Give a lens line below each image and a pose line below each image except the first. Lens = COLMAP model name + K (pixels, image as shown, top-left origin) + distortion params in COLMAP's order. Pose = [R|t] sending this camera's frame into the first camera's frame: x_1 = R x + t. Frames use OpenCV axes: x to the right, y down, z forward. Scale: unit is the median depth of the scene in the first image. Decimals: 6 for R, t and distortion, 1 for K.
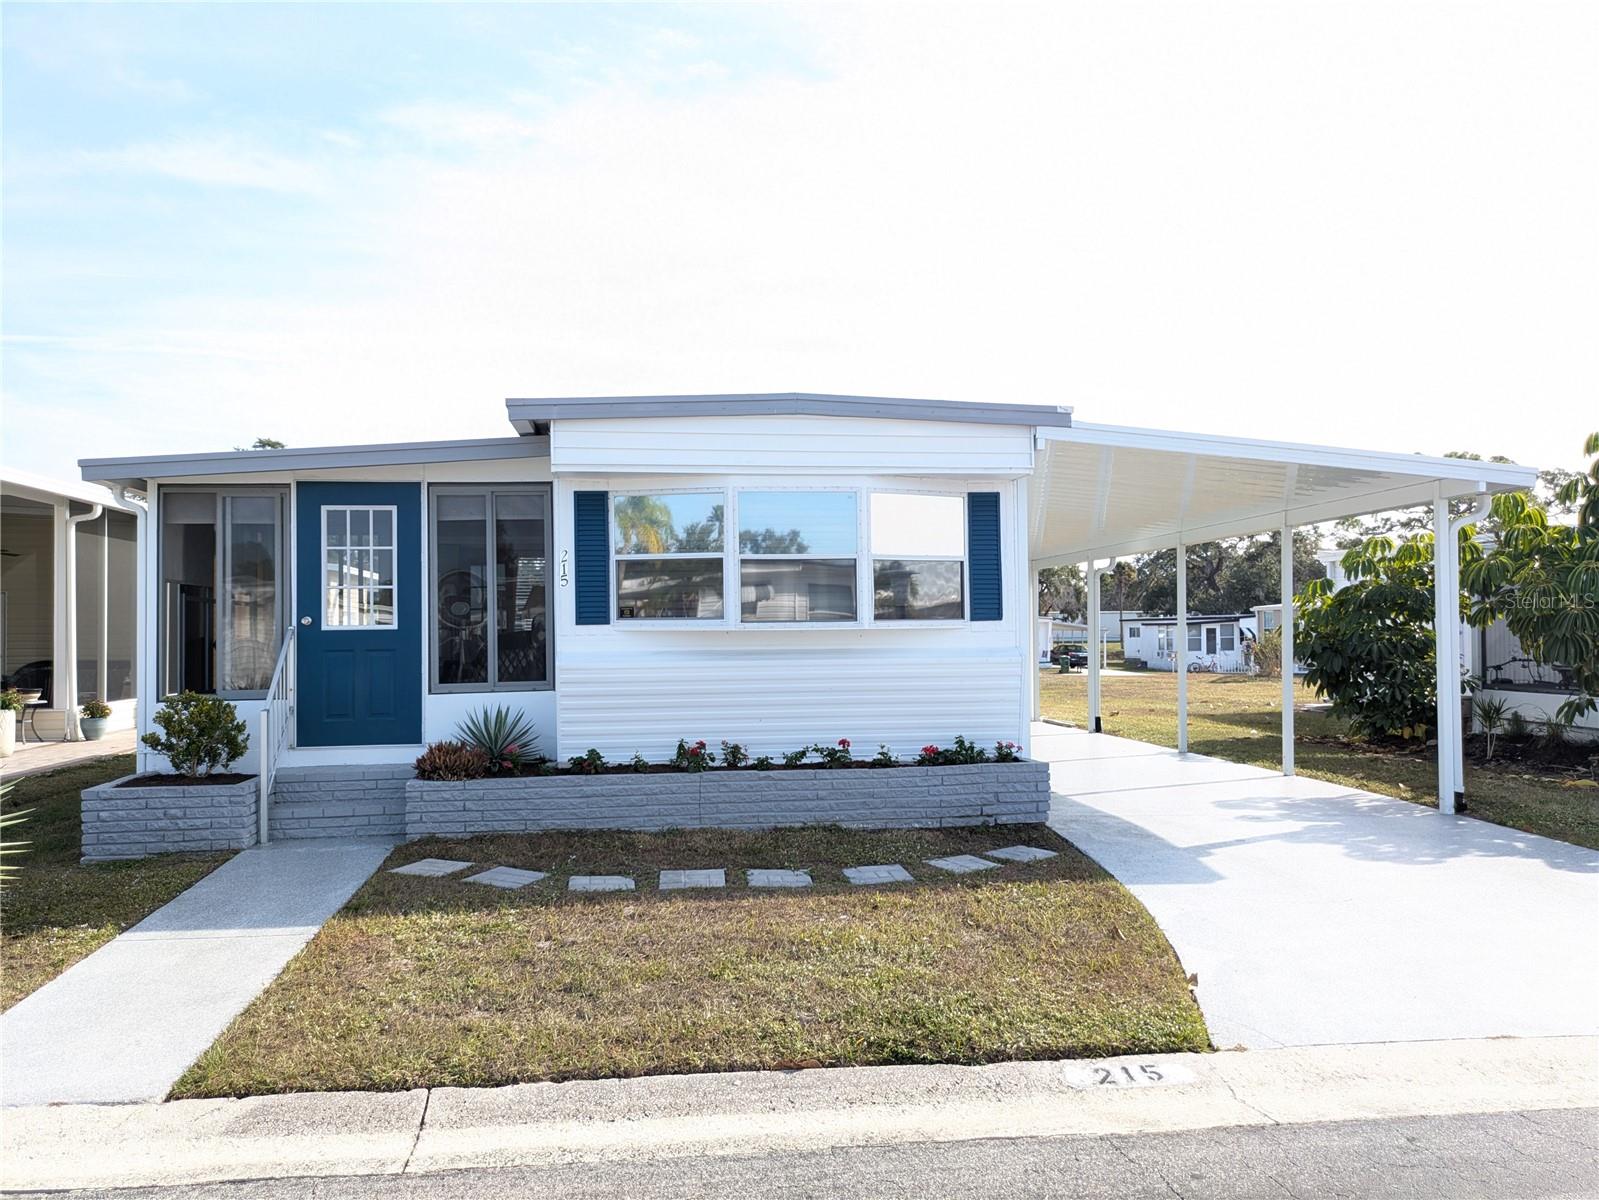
lens RADIAL K [[1202.3, 0, 799.1], [0, 1202.3, 589.4], [0, 0, 1]] dist [0.024455, 0.001391]
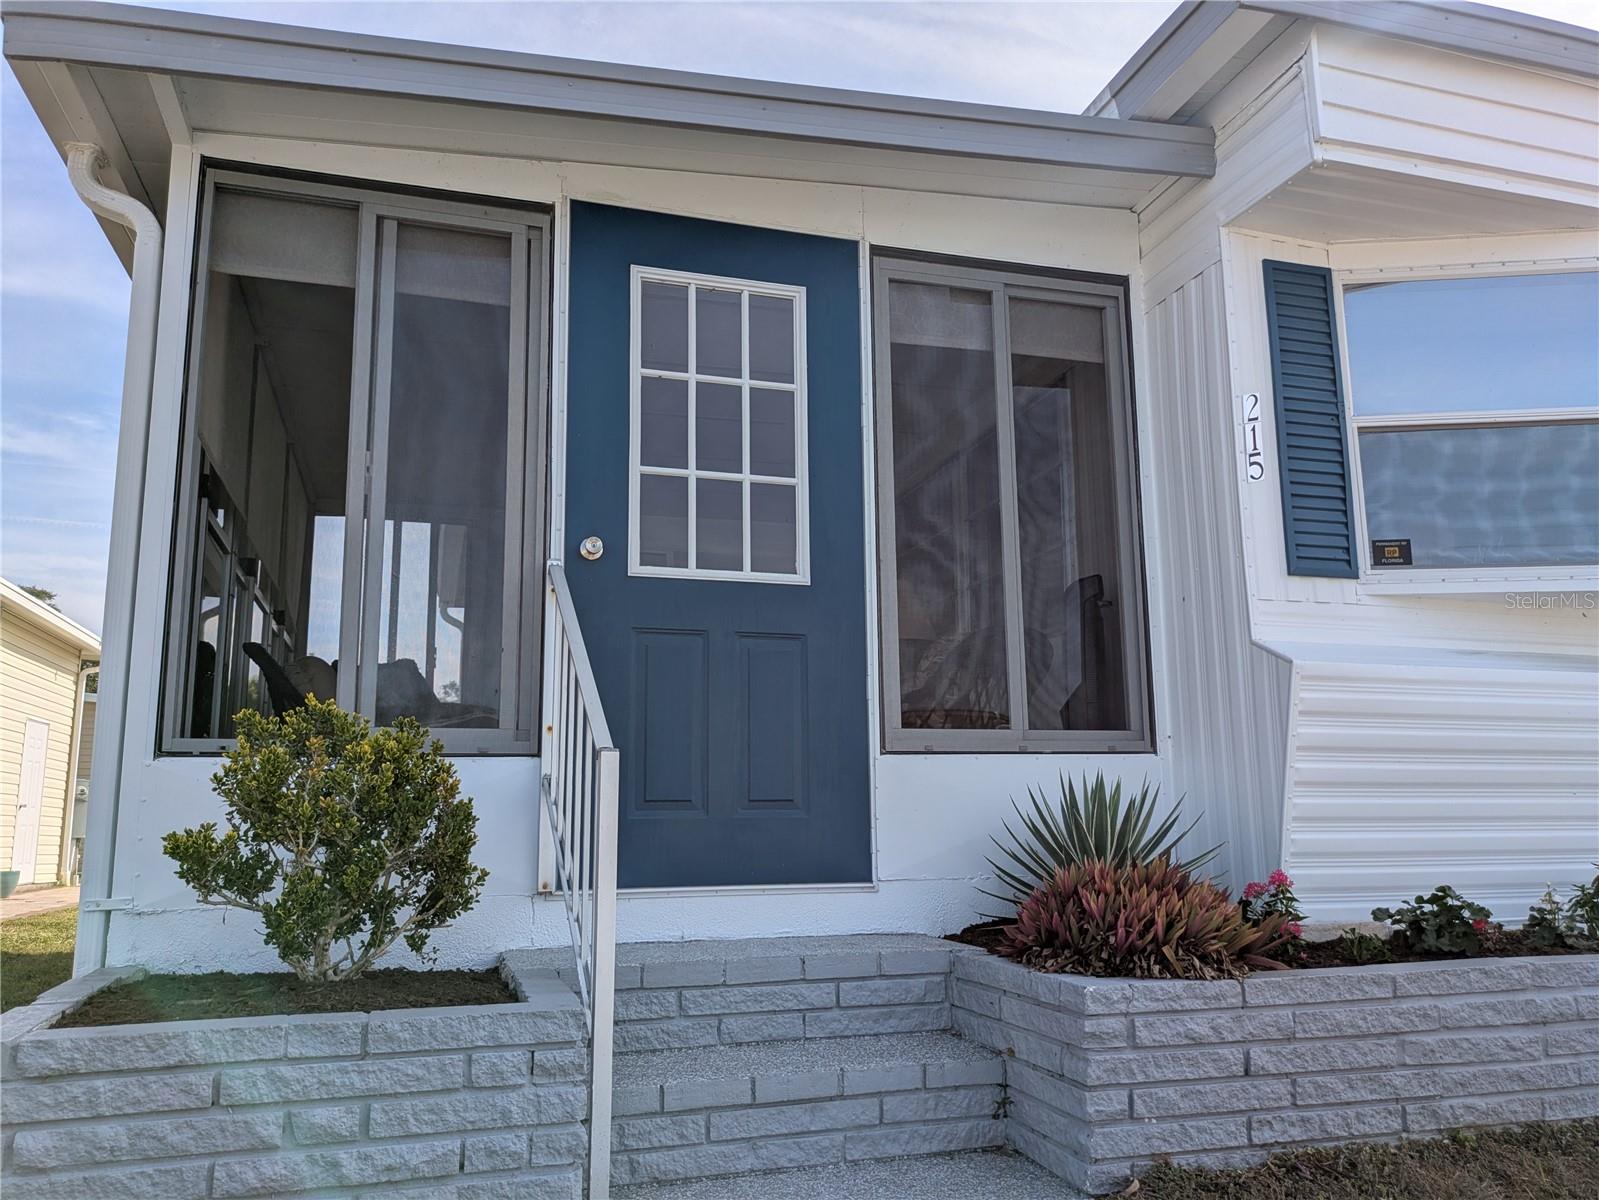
lens RADIAL K [[1202.3, 0, 796.8], [0, 1202.3, 614.7], [0, 0, 1]] dist [0.024455, 0.001391]
pose [[0.985214, 0.031775, 0.168356, -0.423645], [-0.008507, 0.990512, -0.137163, 0.101428], [-0.171117, 0.133703, 0.976137, 0.650229]]
